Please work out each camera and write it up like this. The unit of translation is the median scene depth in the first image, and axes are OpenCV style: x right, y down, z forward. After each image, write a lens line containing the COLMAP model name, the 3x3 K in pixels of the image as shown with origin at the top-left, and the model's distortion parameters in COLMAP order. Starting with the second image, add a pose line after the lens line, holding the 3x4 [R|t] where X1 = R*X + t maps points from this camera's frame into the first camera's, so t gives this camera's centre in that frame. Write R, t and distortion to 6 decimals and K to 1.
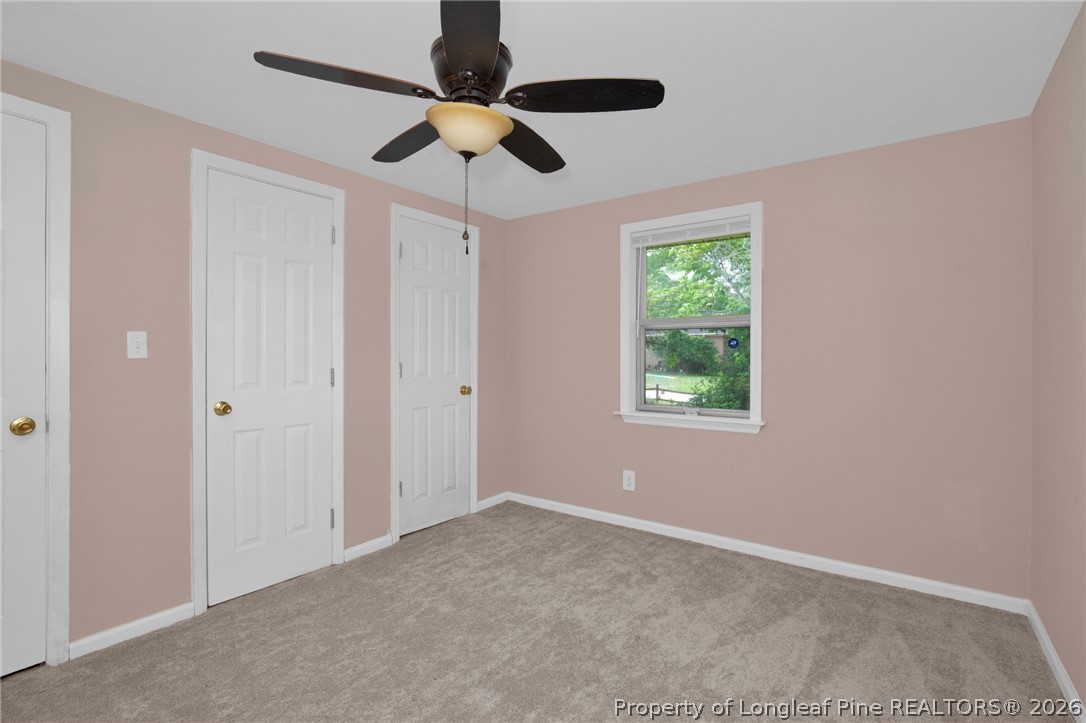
lens RADIAL K [[499.8, 0, 542.4], [0, 499.8, 360.0], [0, 0, 1]] dist [-0.021237, 0.000120]
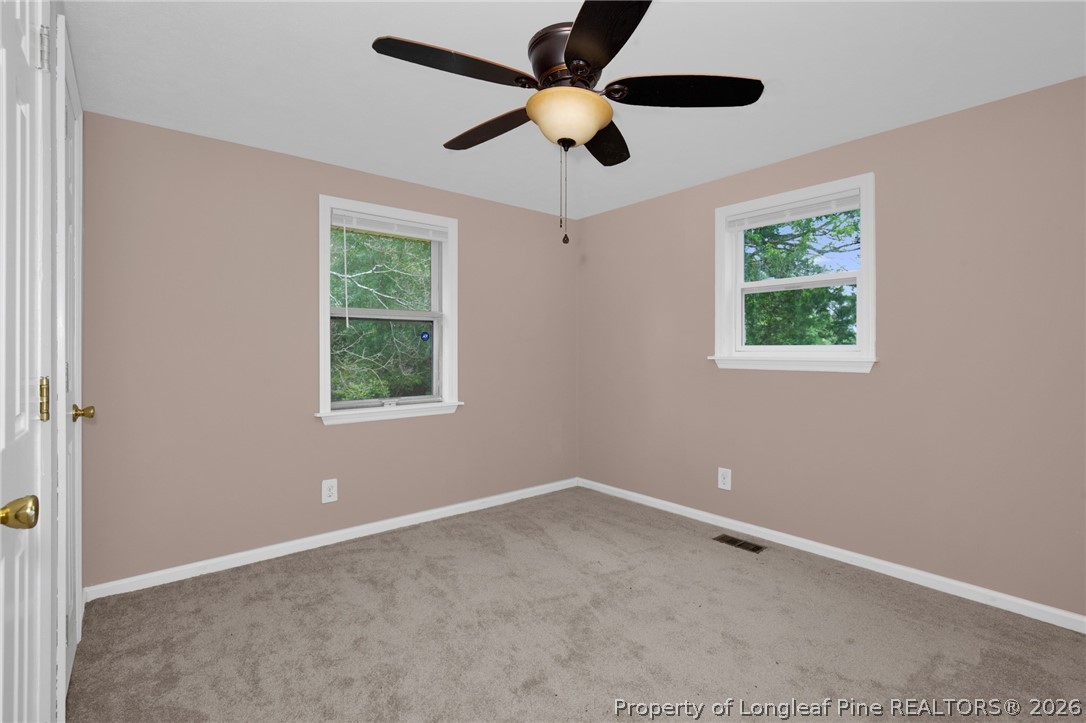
lens RADIAL K [[518.4, 0, 544.4], [0, 518.4, 355.0], [0, 0, 1]] dist [-0.020076, 0.000697]
pose [[0.220719, -0.010720, 0.975278, -0.712928], [0.012039, 0.999893, 0.008266, 0.001568], [-0.975263, 0.009917, 0.220825, 0.497171]]
